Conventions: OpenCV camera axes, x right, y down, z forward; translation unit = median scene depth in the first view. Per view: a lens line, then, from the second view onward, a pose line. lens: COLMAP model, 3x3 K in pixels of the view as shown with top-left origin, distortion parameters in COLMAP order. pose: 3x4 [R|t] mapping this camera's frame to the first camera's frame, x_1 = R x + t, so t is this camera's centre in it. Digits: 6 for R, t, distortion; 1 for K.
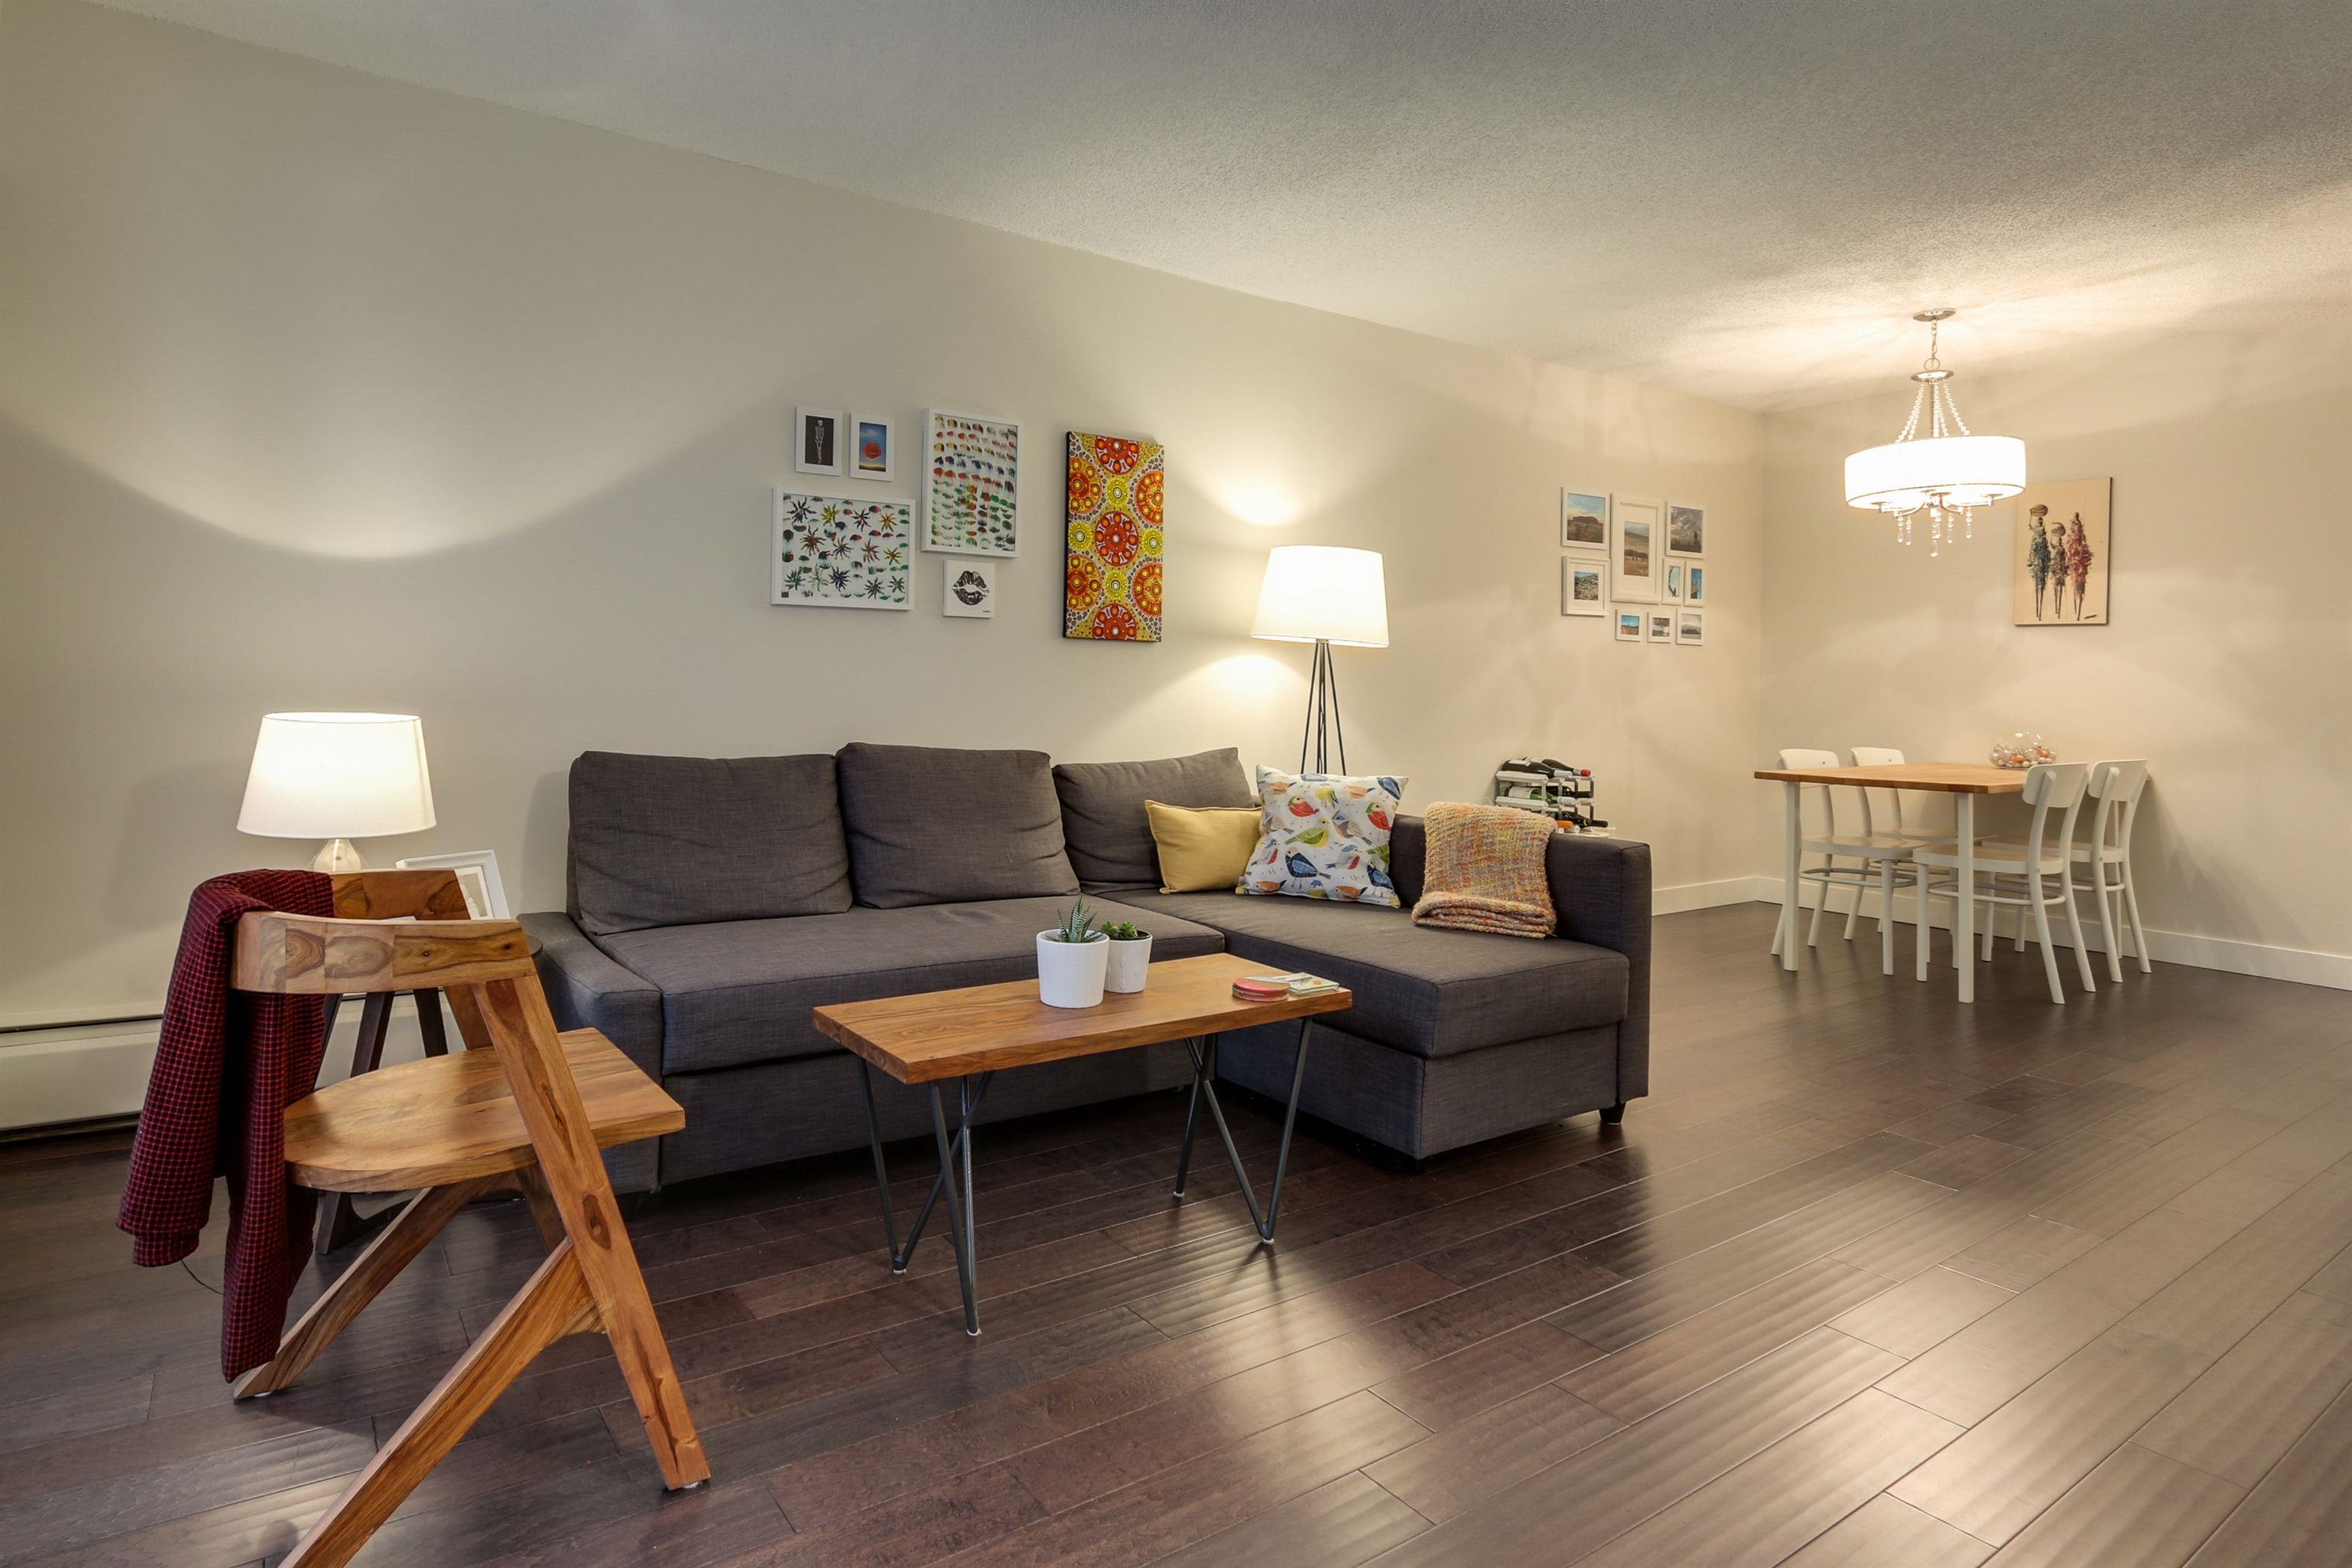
lens RADIAL K [[1256.0, 0, 1031.2], [0, 1256.0, 675.5], [0, 0, 1]] dist [-0.023692, 0.001001]
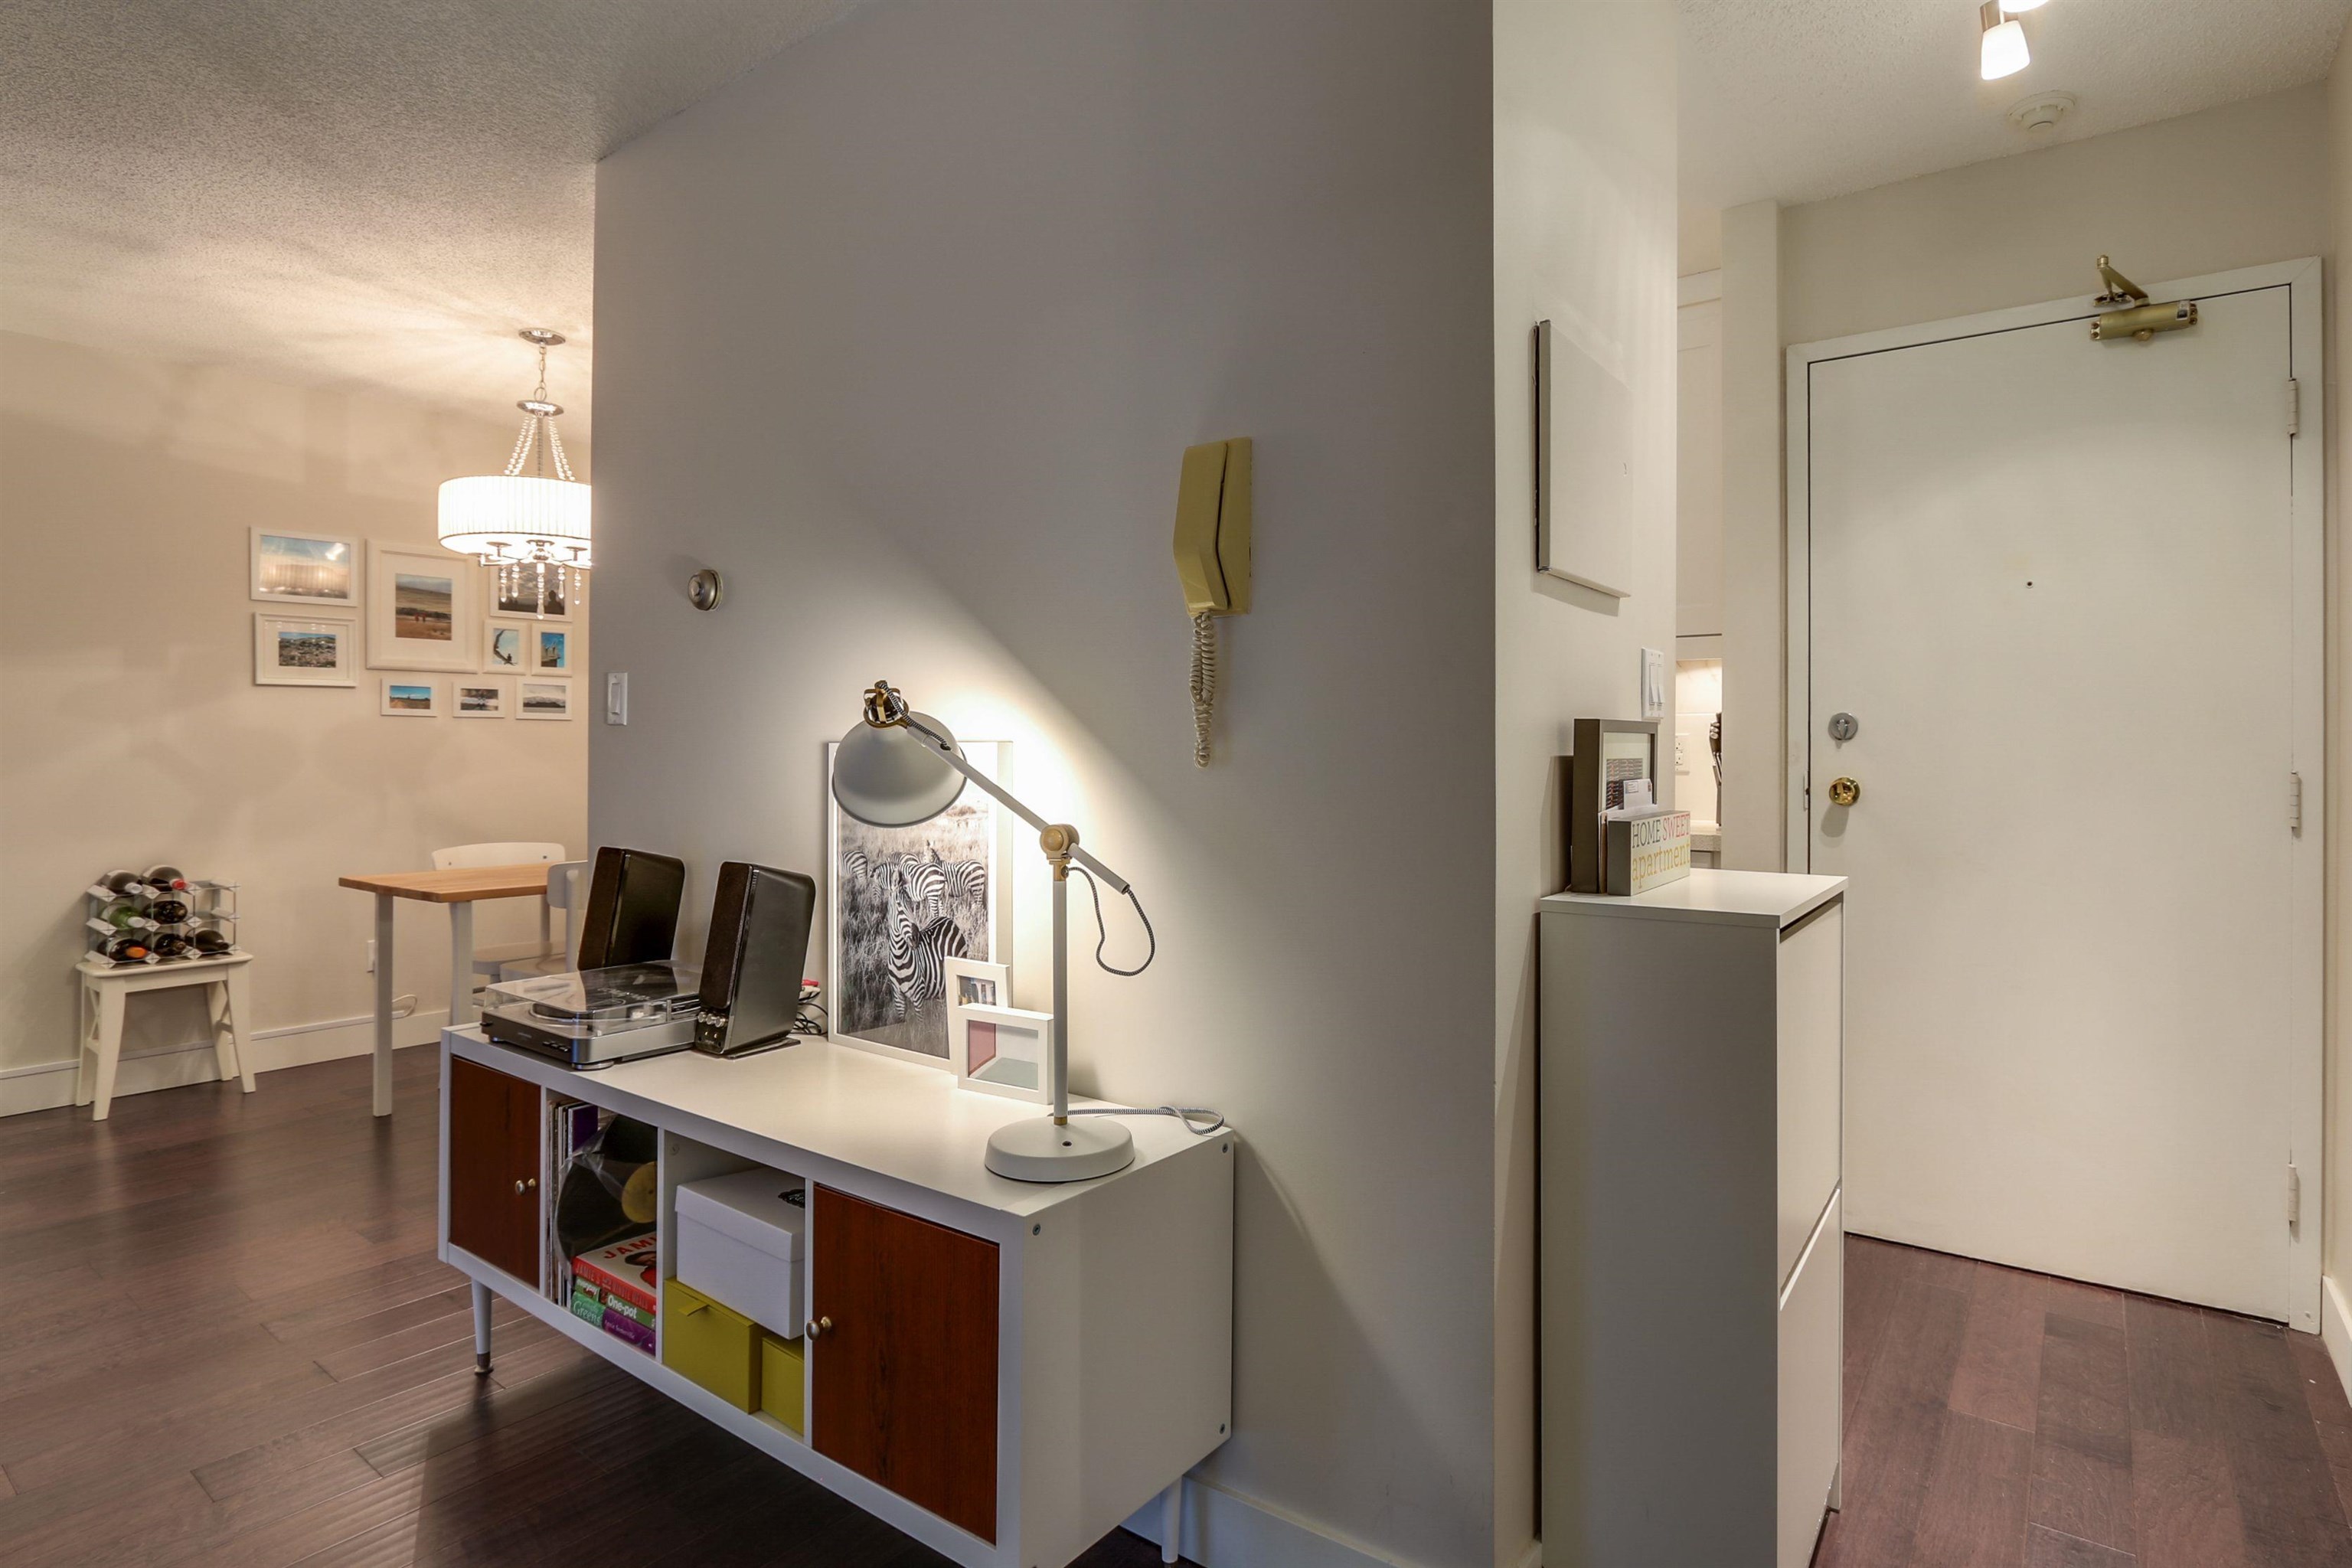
lens RADIAL K [[1202.4, 0, 1230.5], [0, 1202.4, 749.0], [0, 0, 1]] dist [-0.021234, -0.000183]
pose [[0.926286, -0.011662, 0.376641, 1.017383], [0.008688, 0.999916, 0.009595, -0.012601], [-0.376721, -0.005615, 0.926310, 0.072878]]
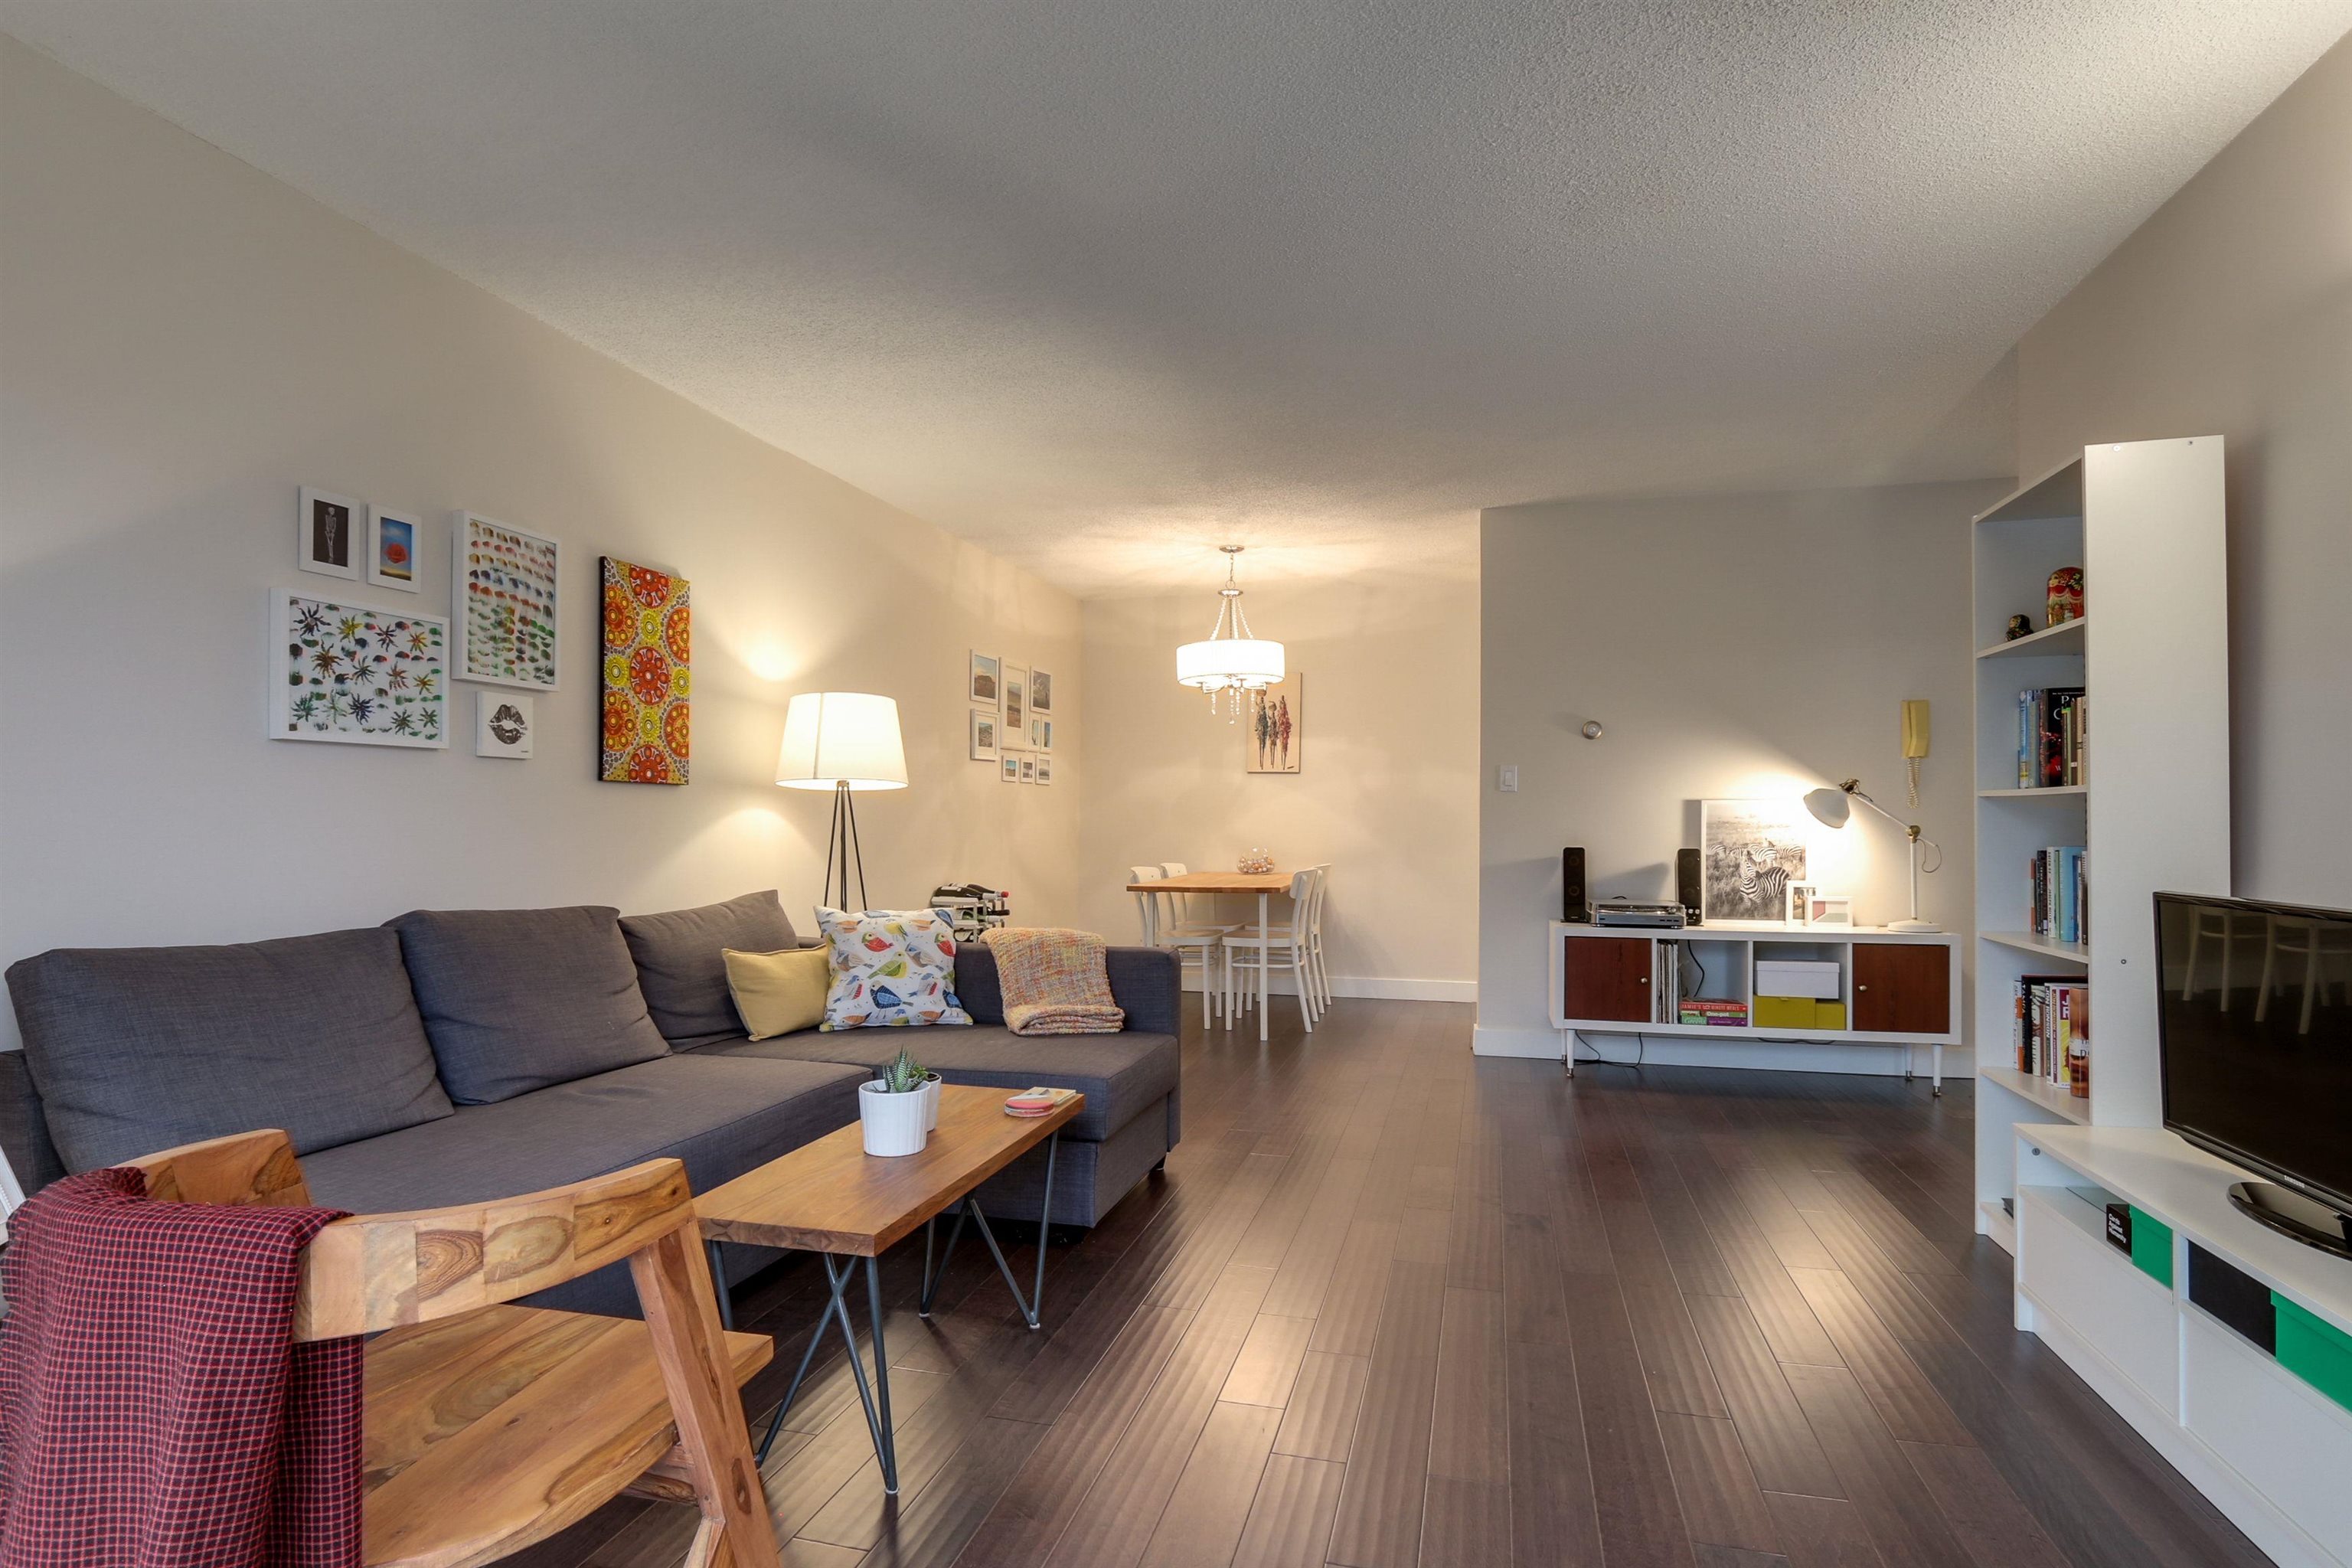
lens RADIAL K [[1195.6, 0, 1179.7], [0, 1195.6, 818.3], [0, 0, 1]] dist [-0.005130, -0.000382]
pose [[0.731548, -0.014751, 0.681631, -0.272058], [0.004524, 0.999849, 0.016782, -0.016123], [-0.681775, -0.009193, 0.731504, 0.074656]]
